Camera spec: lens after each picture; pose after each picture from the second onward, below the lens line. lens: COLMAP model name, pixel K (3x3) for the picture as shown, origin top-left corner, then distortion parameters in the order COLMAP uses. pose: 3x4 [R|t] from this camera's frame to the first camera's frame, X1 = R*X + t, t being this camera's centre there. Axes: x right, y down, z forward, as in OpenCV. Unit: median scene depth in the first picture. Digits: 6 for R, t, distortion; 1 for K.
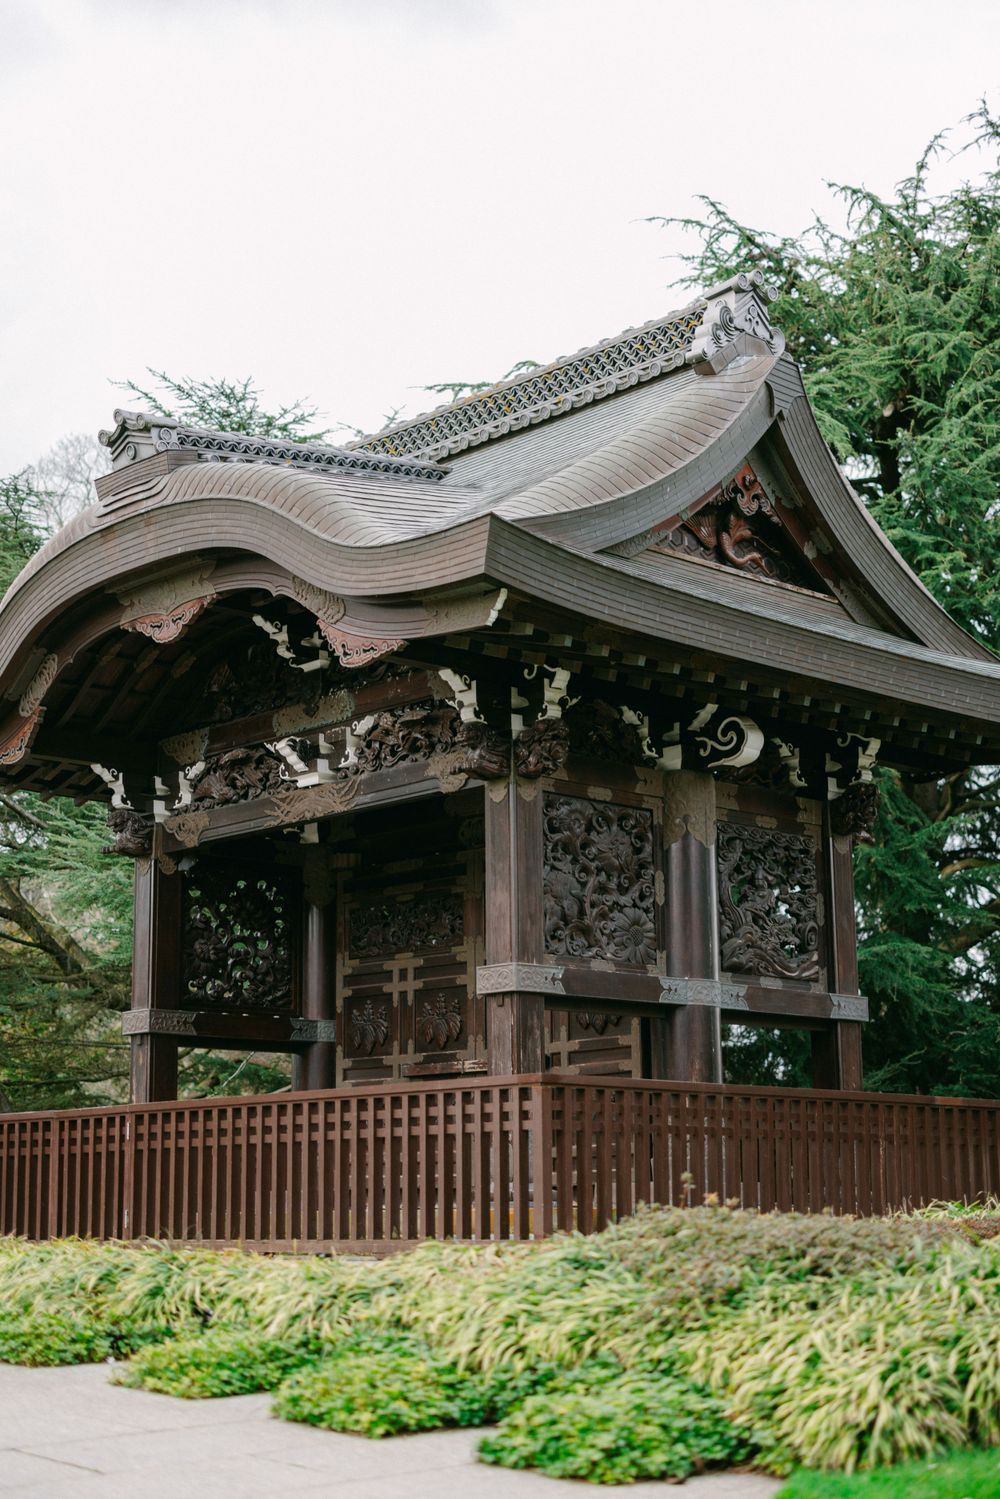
lens RADIAL K [[2249.8, 0, 447.6], [0, 2249.8, 741.9], [0, 0, 1]] dist [0.021943, 0.000000]
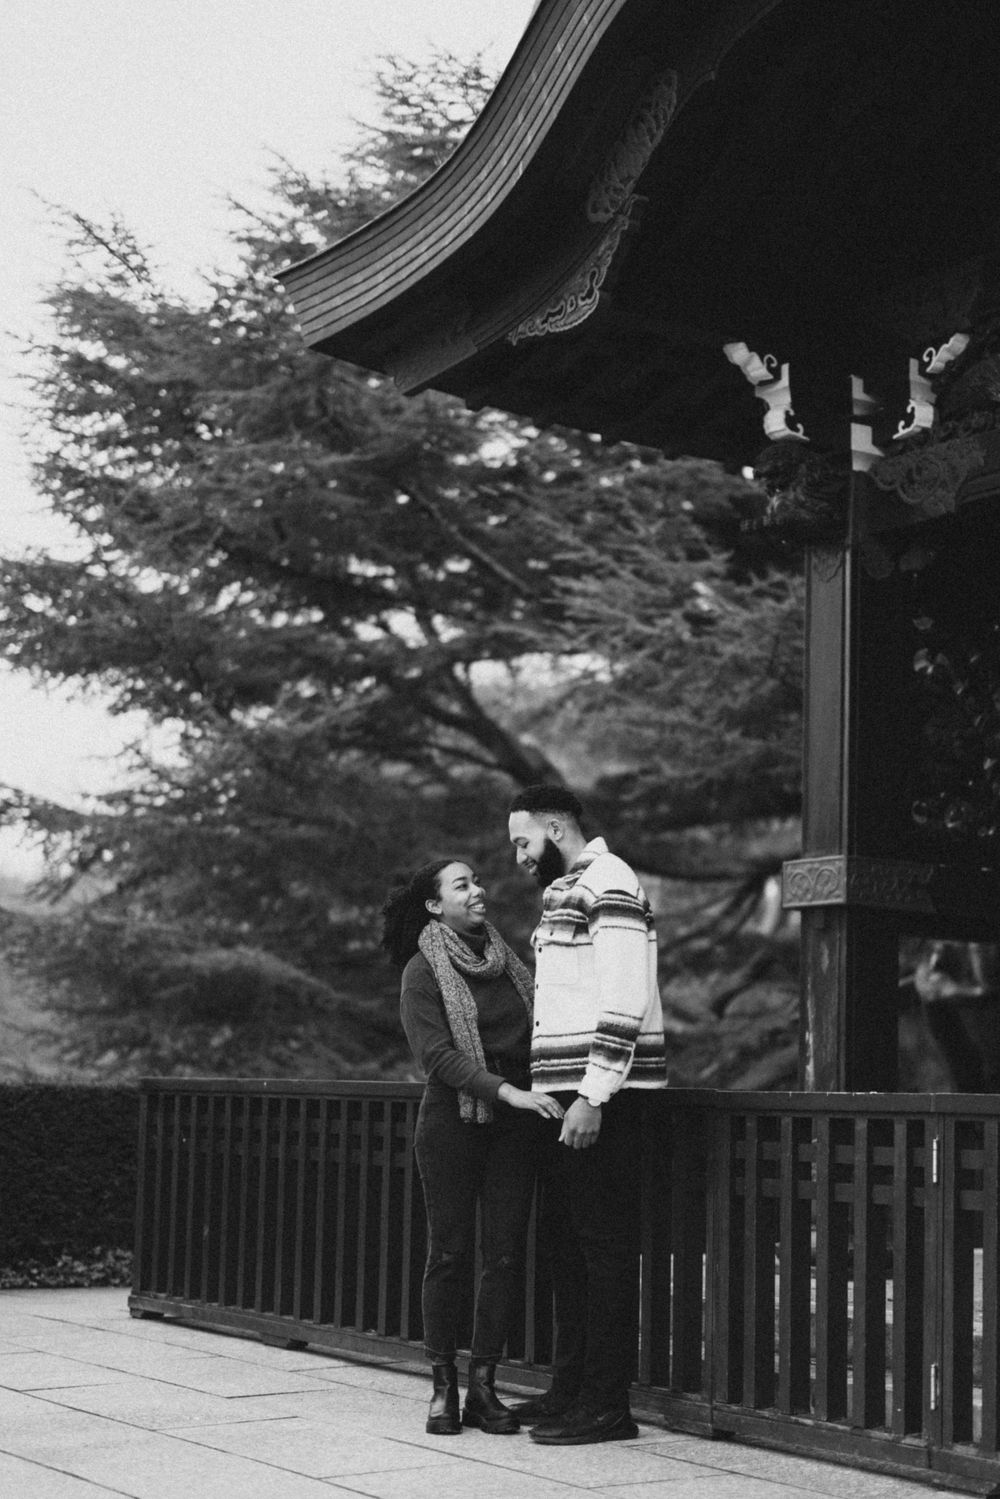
lens RADIAL K [[2403.9, 0, 537.5], [0, 2403.9, 777.5], [0, 0, 1]] dist [0.082099, 0.000000]
pose [[0.991399, 0.019587, -0.129401, -0.139634], [-0.009788, 0.997065, 0.075929, 0.068072], [0.130508, -0.074009, 0.988681, 0.519705]]
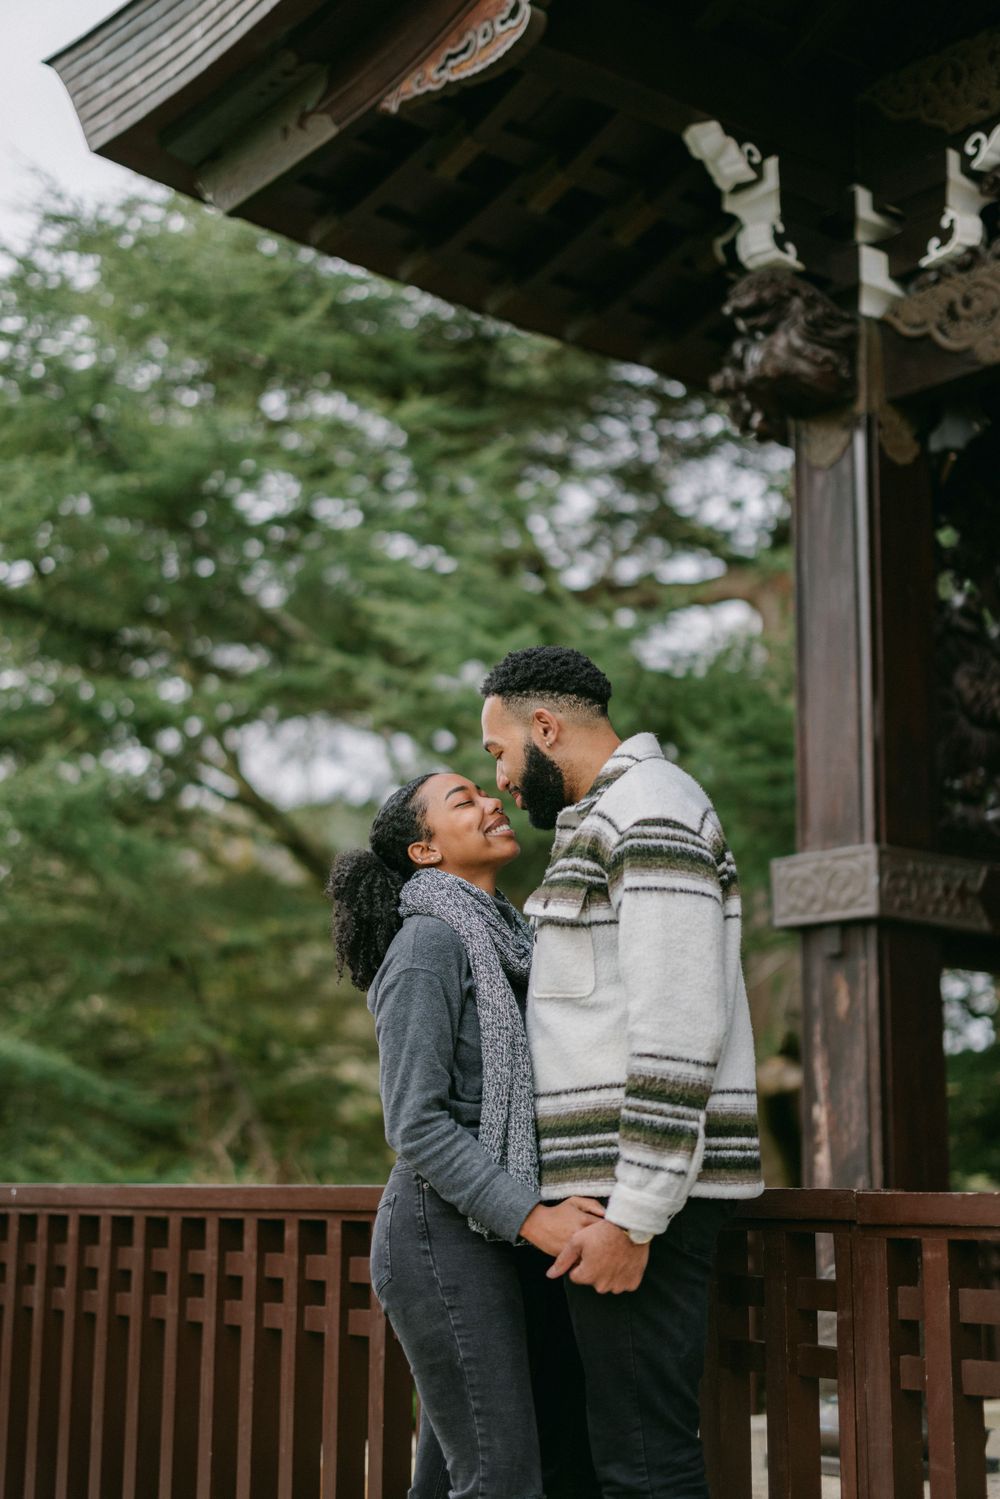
lens RADIAL K [[2249.8, 0, 504.0], [0, 2249.8, 760.4], [0, 0, 1]] dist [0.021943, 0.000000]
pose [[0.998787, 0.015213, -0.046837, -0.181542], [-0.014365, 0.999728, 0.018378, 0.106868], [0.047104, -0.017683, 0.998733, 0.710301]]
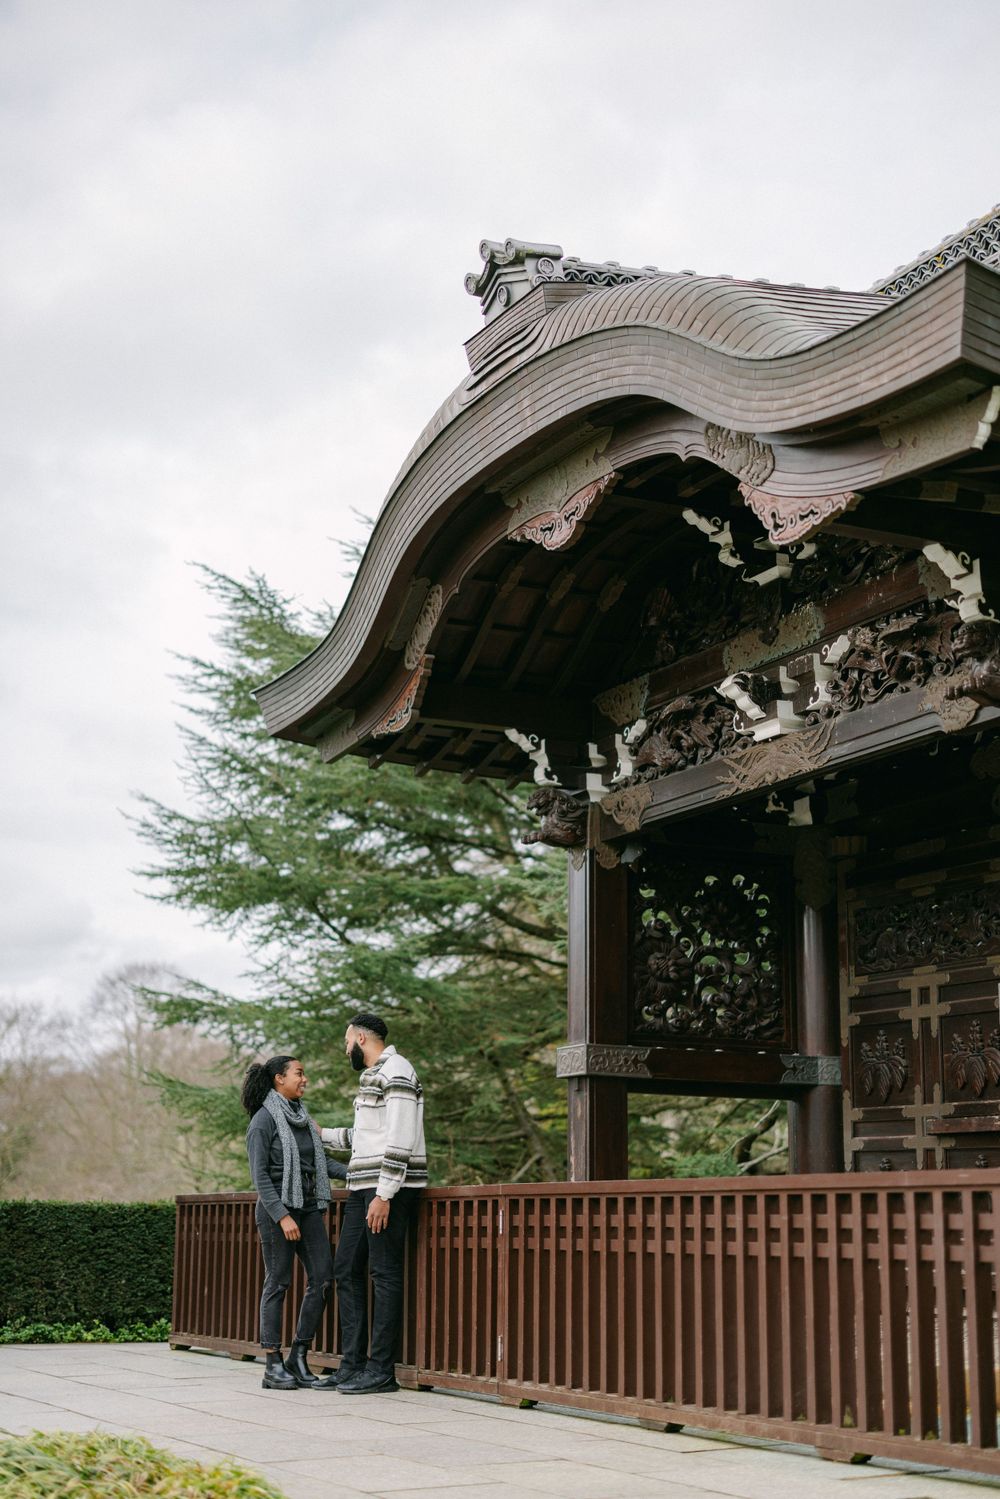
lens RADIAL K [[2161.9, 0, 485.0], [0, 2161.9, 758.9], [0, 0, 1]] dist [0.015990, 0.000000]
pose [[0.964254, -0.040704, -0.261834, 0.032872], [0.039185, 0.999171, -0.011022, 0.030153], [0.262066, 0.000368, 0.965050, 0.298196]]
